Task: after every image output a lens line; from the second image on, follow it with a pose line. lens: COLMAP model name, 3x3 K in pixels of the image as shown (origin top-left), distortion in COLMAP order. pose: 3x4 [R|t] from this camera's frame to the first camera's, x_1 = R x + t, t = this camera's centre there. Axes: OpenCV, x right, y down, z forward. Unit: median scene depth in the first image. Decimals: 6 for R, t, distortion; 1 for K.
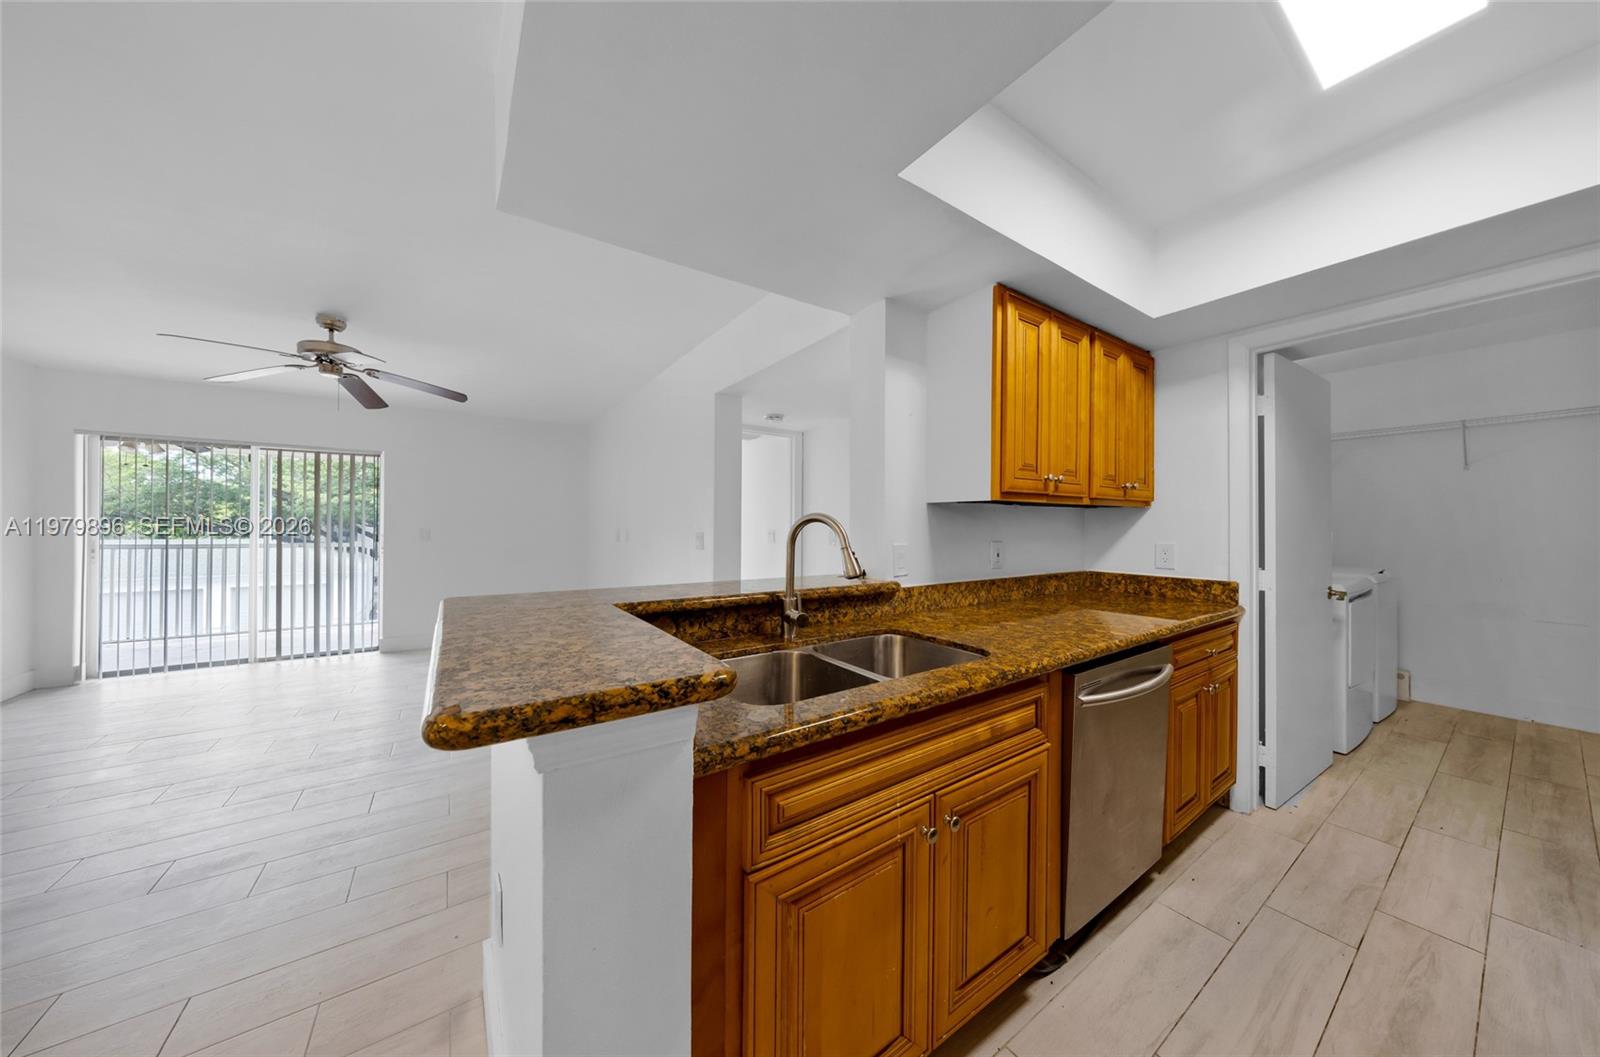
lens RADIAL K [[490.9, 0, 776.7], [0, 490.9, 529.0], [0, 0, 1]] dist [0.000174, 0.000160]
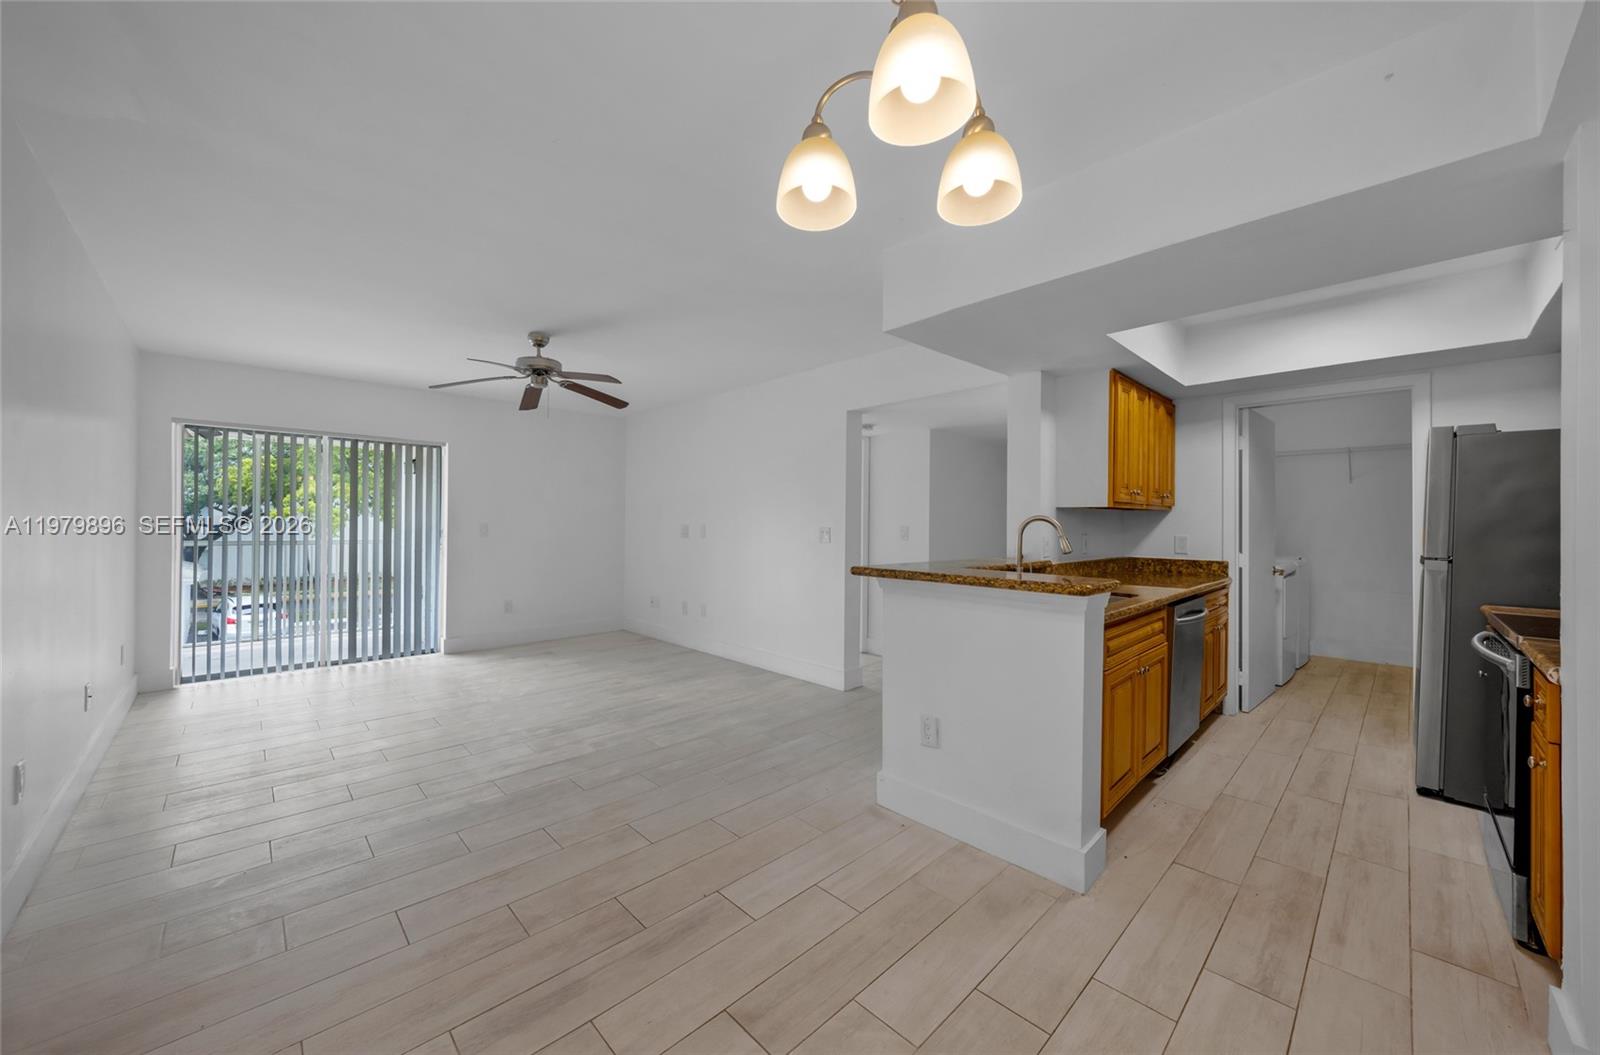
lens RADIAL K [[589.8, 0, 800.0], [0, 589.8, 527.5], [0, 0, 1]] dist [-0.001556, -0.000224]
pose [[0.980437, 0.001264, 0.196827, -0.672668], [-0.001962, 0.999992, 0.003353, 0.001967], [-0.196821, -0.003674, 0.980433, -0.487975]]
